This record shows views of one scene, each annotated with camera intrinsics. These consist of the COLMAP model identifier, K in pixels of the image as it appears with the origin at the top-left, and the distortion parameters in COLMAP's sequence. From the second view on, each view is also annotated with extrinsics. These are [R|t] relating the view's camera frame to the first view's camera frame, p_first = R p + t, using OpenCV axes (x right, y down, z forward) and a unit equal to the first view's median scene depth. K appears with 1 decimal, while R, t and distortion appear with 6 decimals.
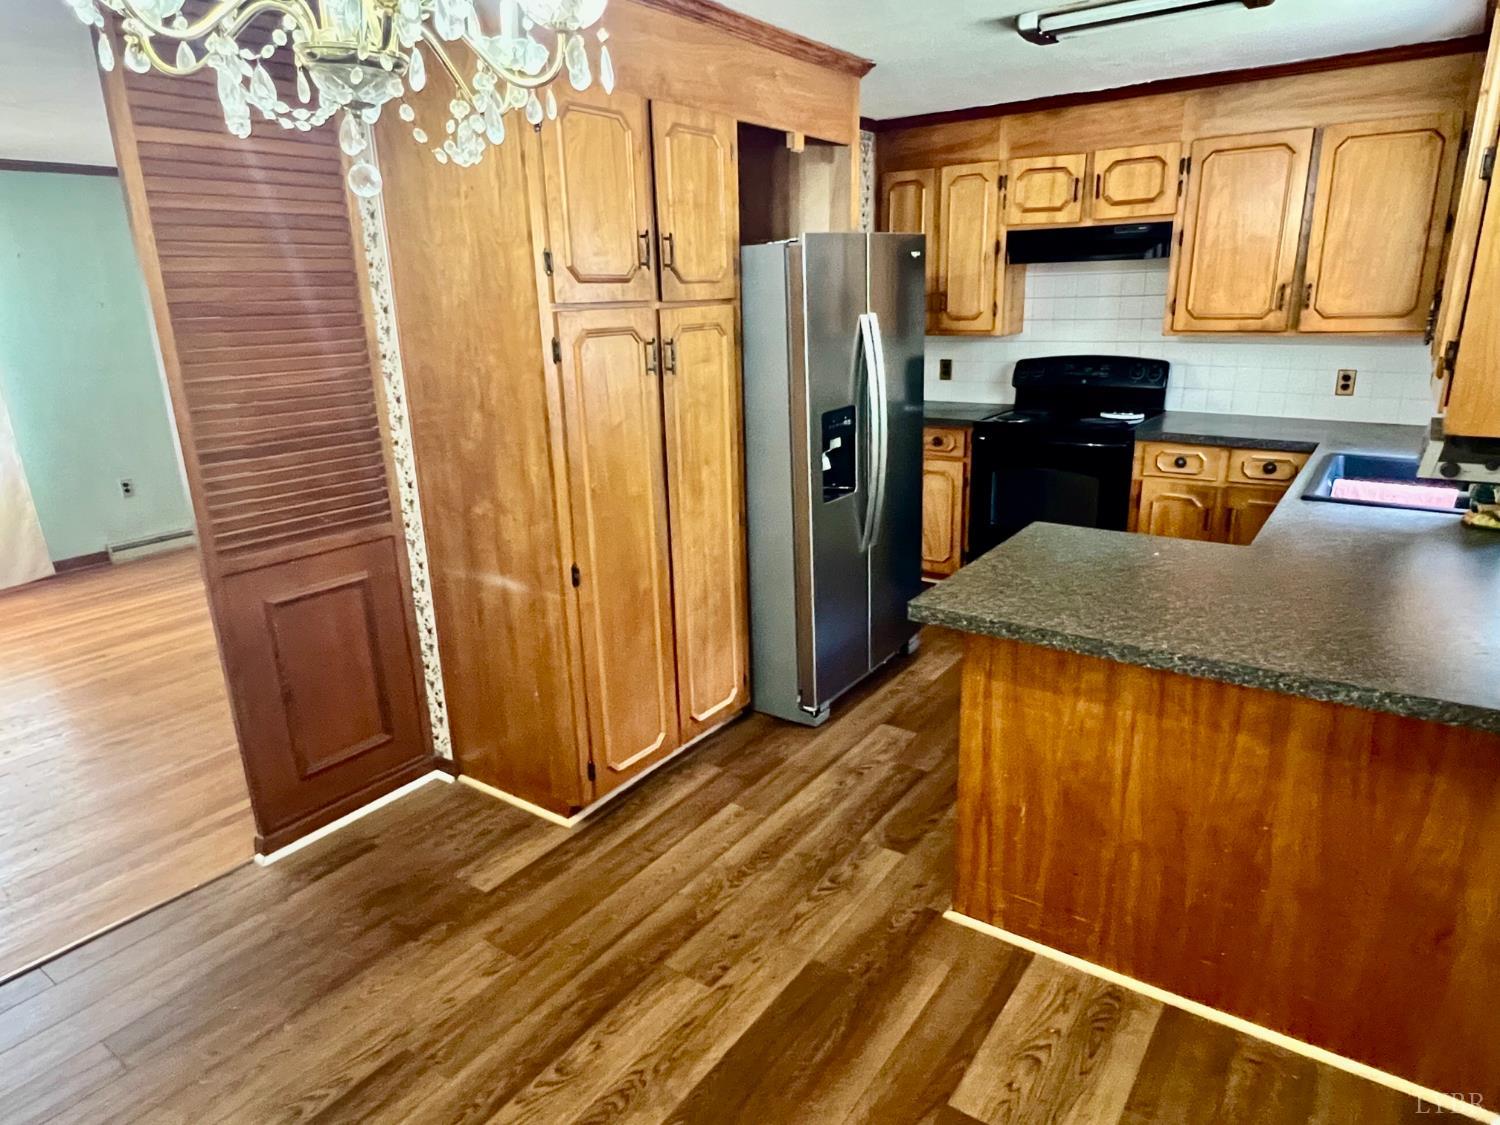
lens RADIAL K [[925.9, 0, 747.5], [0, 925.9, 564.7], [0, 0, 1]] dist [-0.004574, 0.001344]
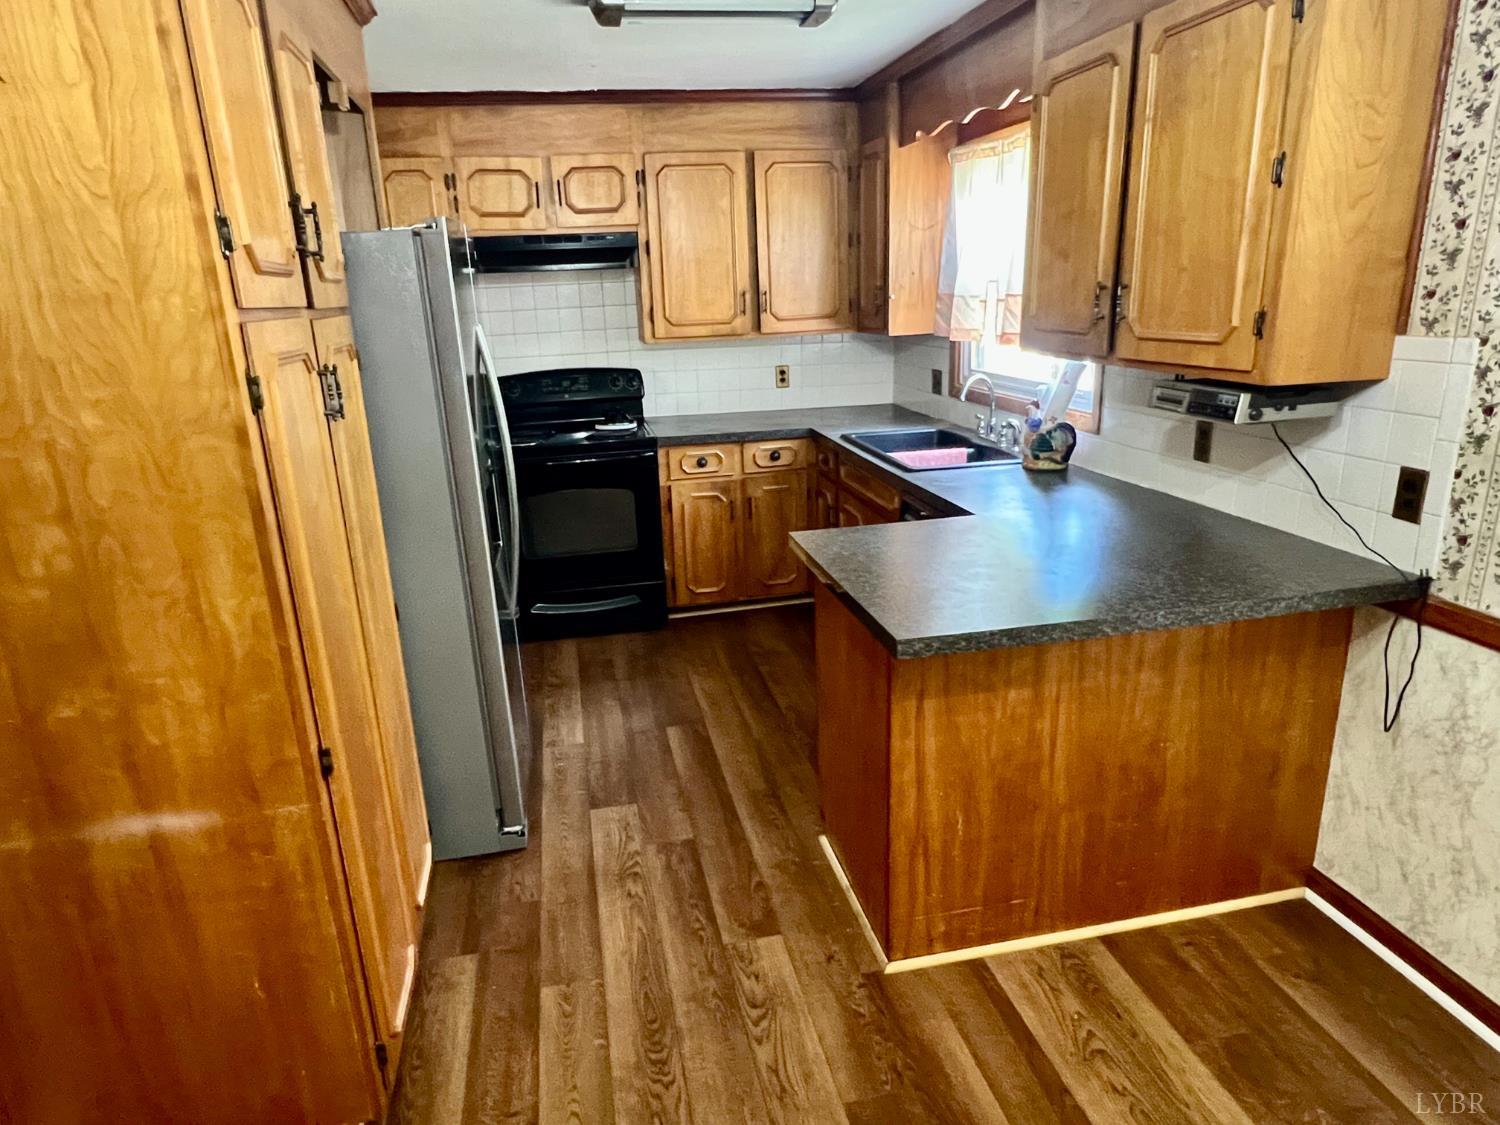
lens RADIAL K [[925.9, 0, 746.8], [0, 925.9, 564.9], [0, 0, 1]] dist [-0.004574, 0.001344]
pose [[0.684774, -0.209336, 0.698042, -0.317589], [0.228108, 0.971293, 0.067509, -0.073449], [-0.692135, 0.113000, 0.712867, 0.301086]]
